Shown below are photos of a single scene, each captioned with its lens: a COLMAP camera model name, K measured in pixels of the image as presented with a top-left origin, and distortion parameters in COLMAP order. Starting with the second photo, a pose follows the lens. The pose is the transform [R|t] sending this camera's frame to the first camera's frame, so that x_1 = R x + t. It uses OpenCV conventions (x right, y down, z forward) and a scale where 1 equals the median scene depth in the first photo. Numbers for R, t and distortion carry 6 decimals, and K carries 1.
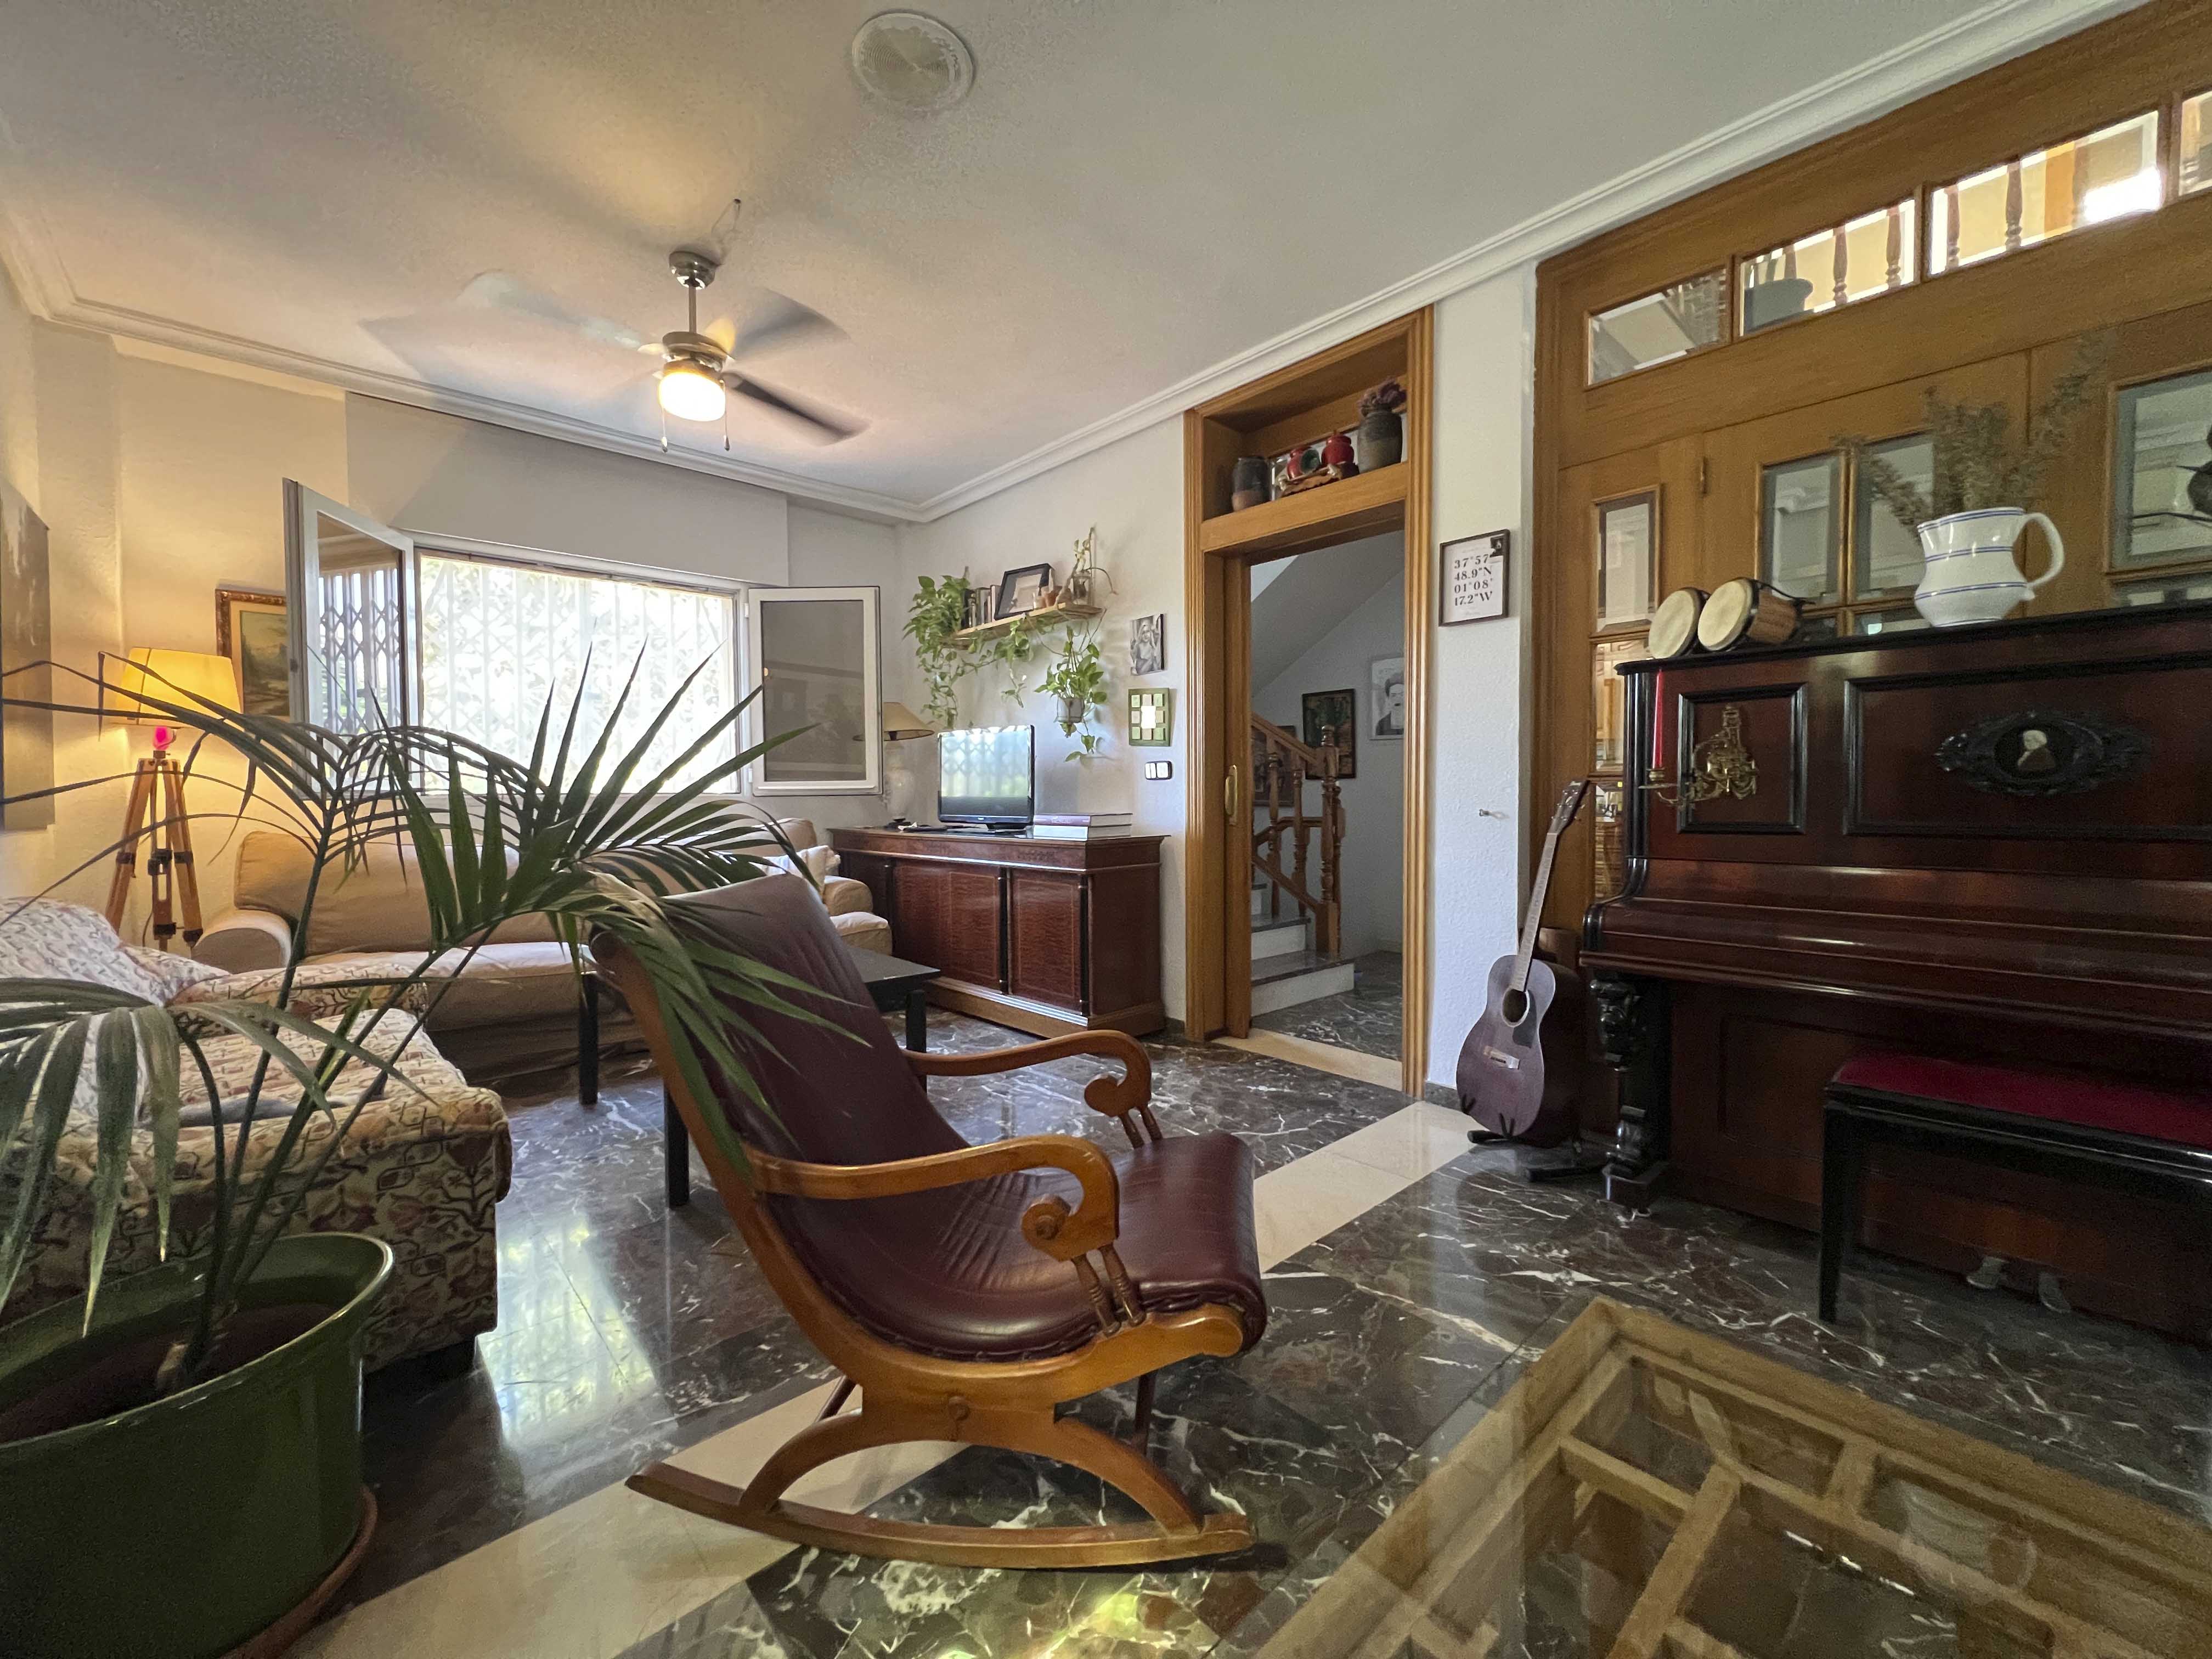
lens RADIAL K [[883.9, 0, 1103.8], [0, 883.9, 821.7], [0, 0, 1]] dist [-0.002029, 0.000237]
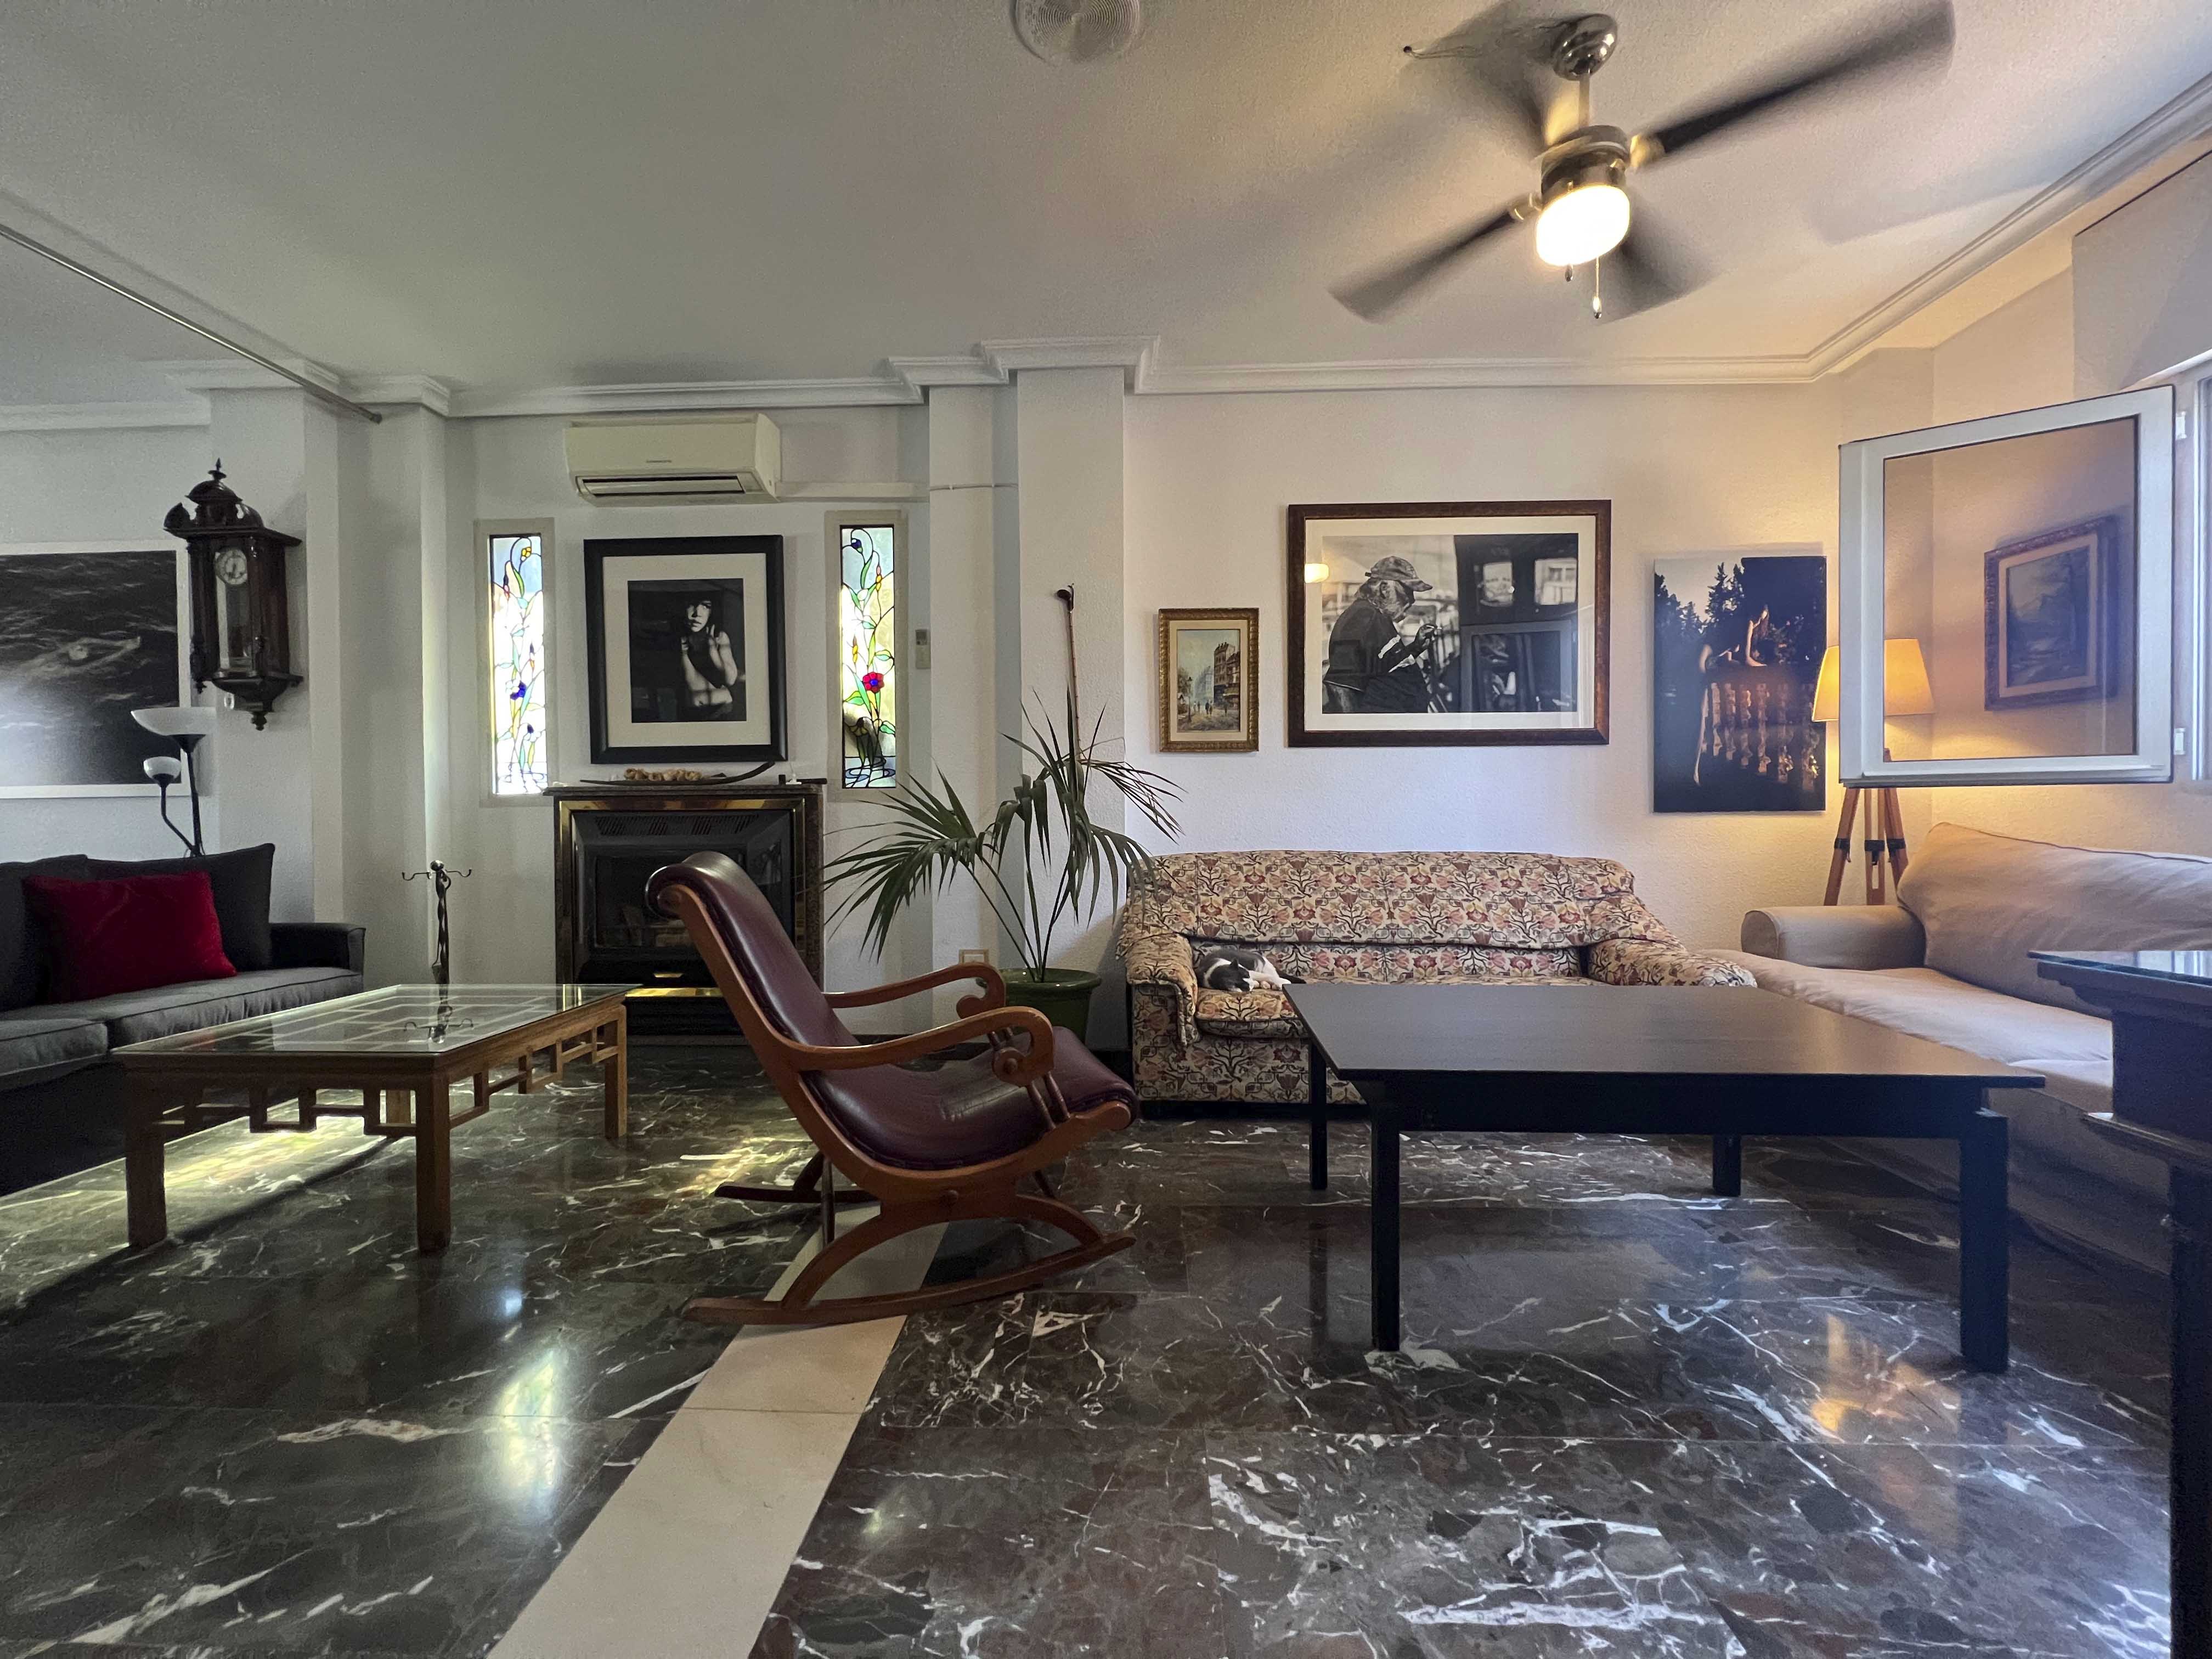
lens RADIAL K [[883.9, 0, 1104.5], [0, 883.9, 821.4], [0, 0, 1]] dist [-0.002029, 0.000237]
pose [[-0.703674, 0.018174, -0.710291, 0.282296], [-0.007939, 0.999409, 0.033436, -0.013771], [0.710479, 0.029167, -0.703114, 1.058280]]
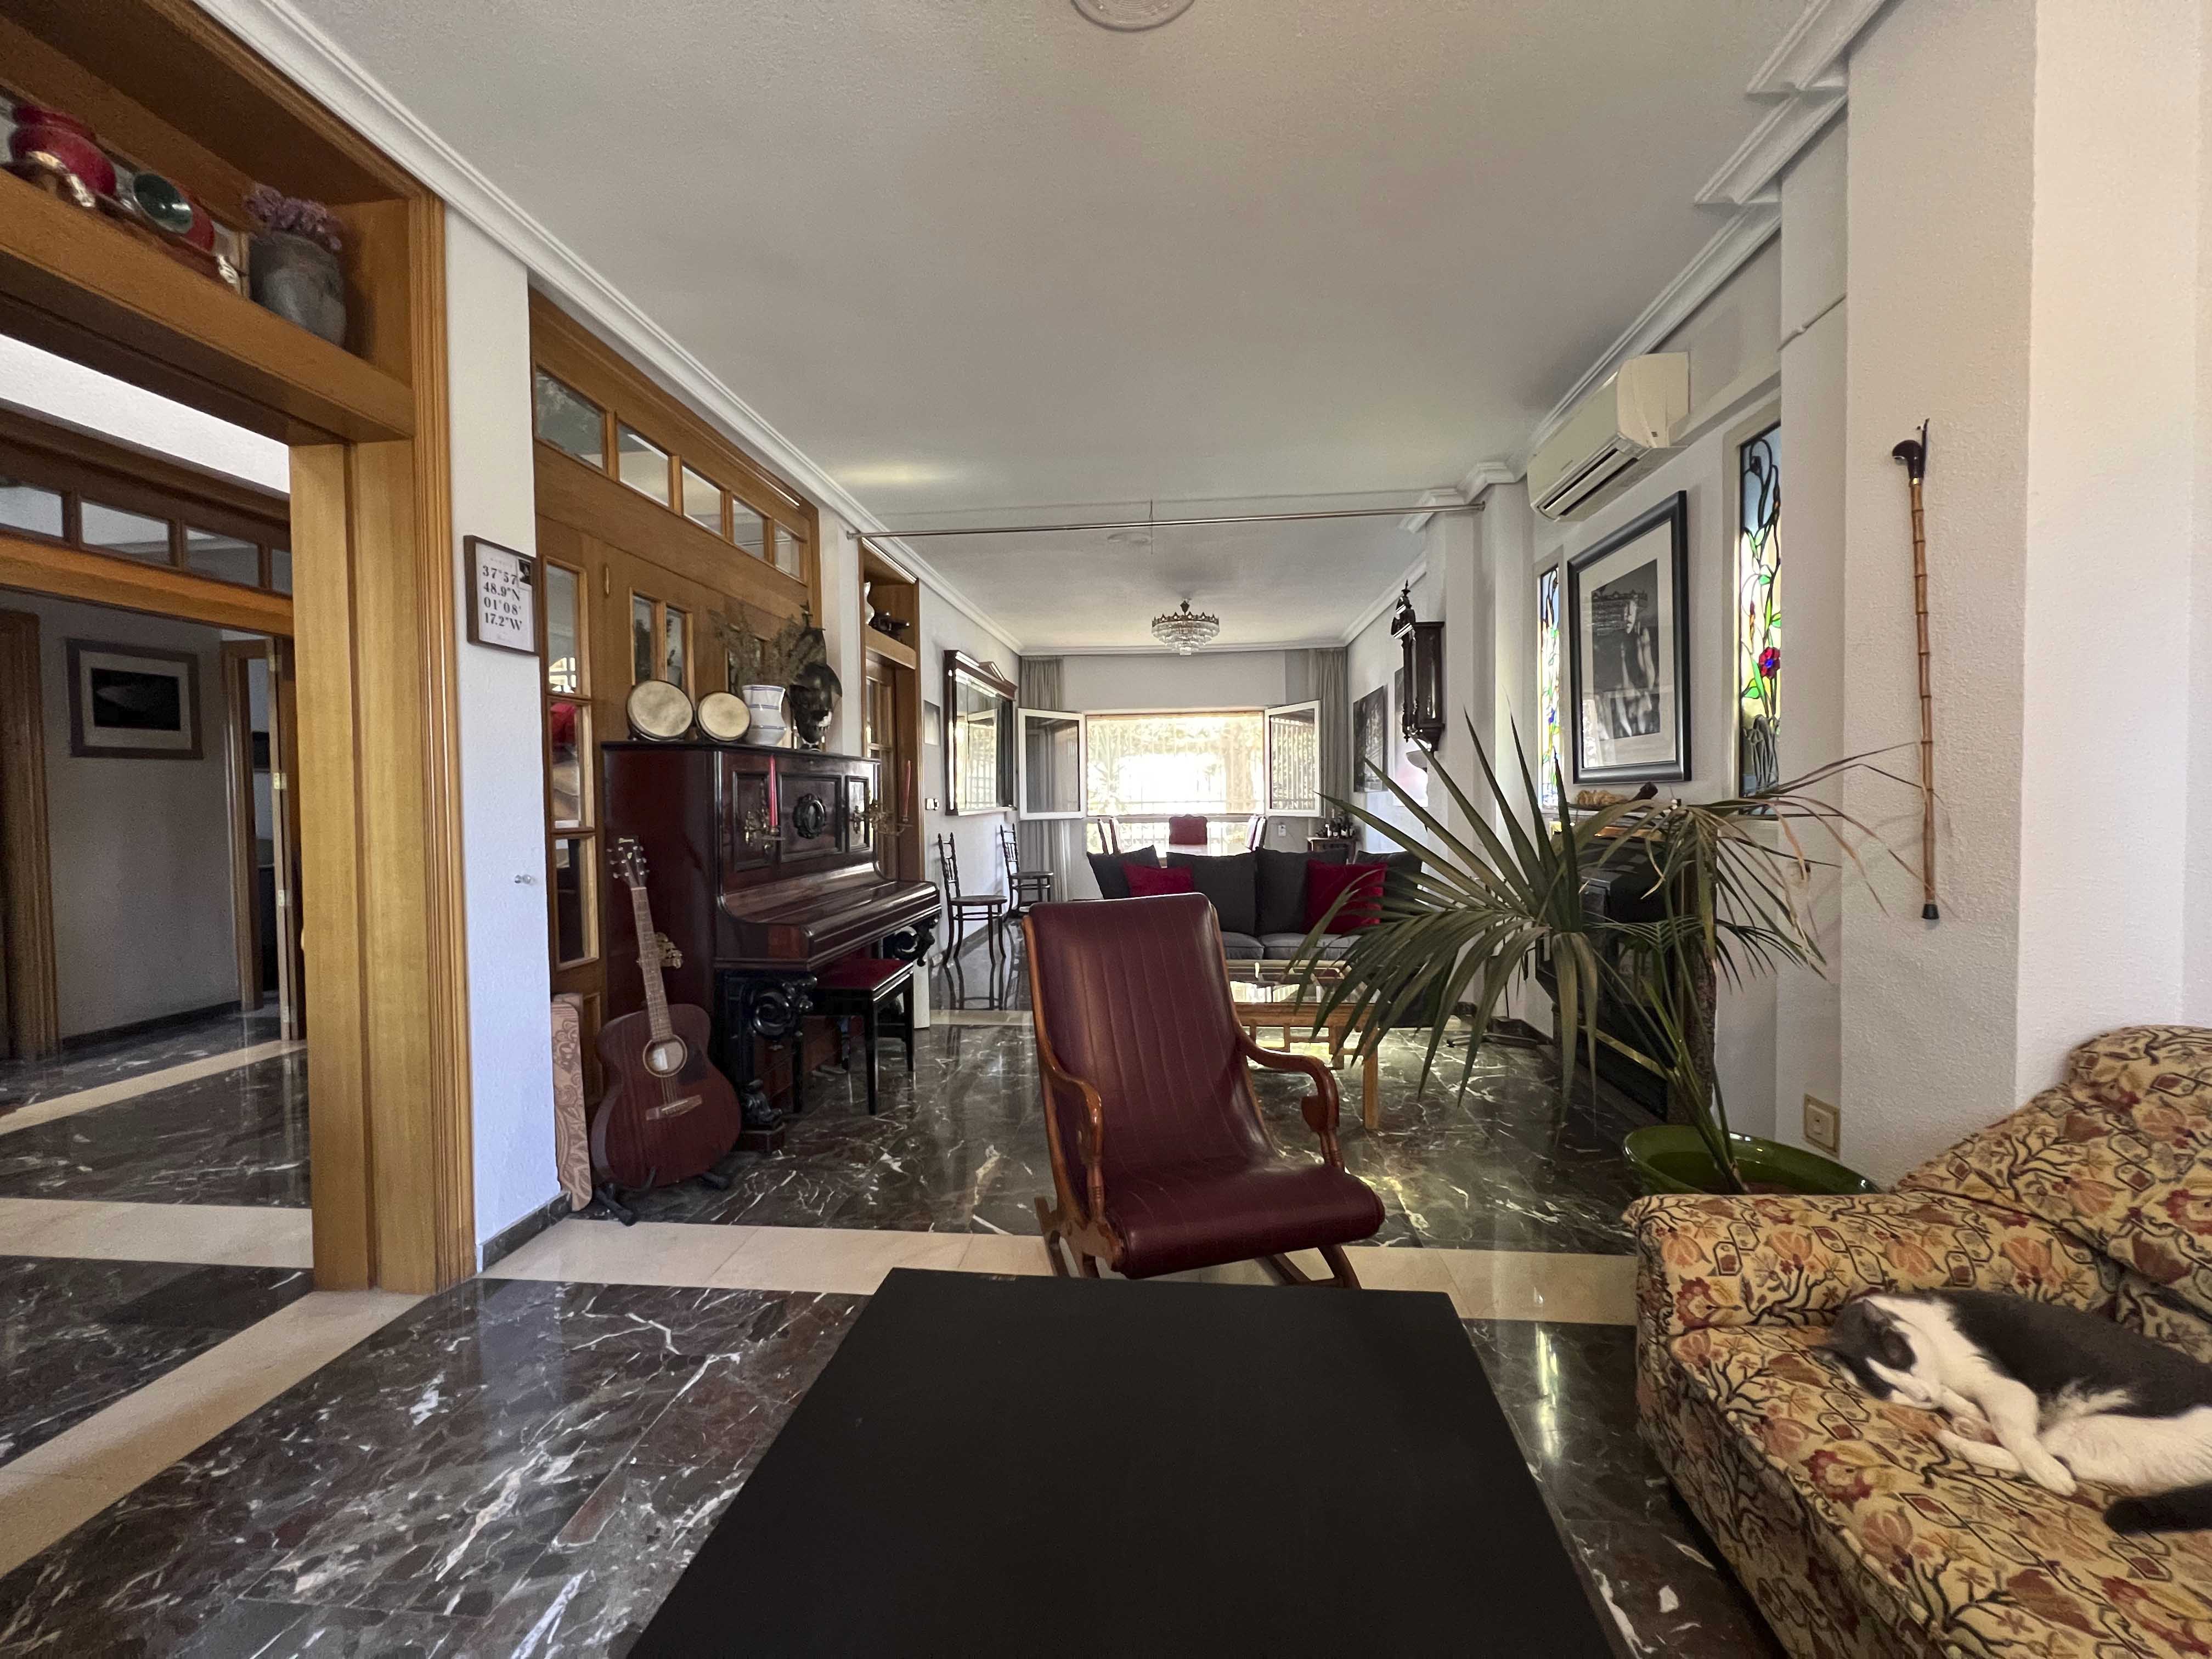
lens RADIAL K [[883.9, 0, 1107.0], [0, 883.9, 823.2], [0, 0, 1]] dist [-0.002029, 0.000237]
pose [[-0.670917, -0.007428, 0.741495, -0.493750], [0.037996, 0.998292, 0.044379, -0.068639], [-0.740558, 0.057948, -0.669489, 0.989334]]
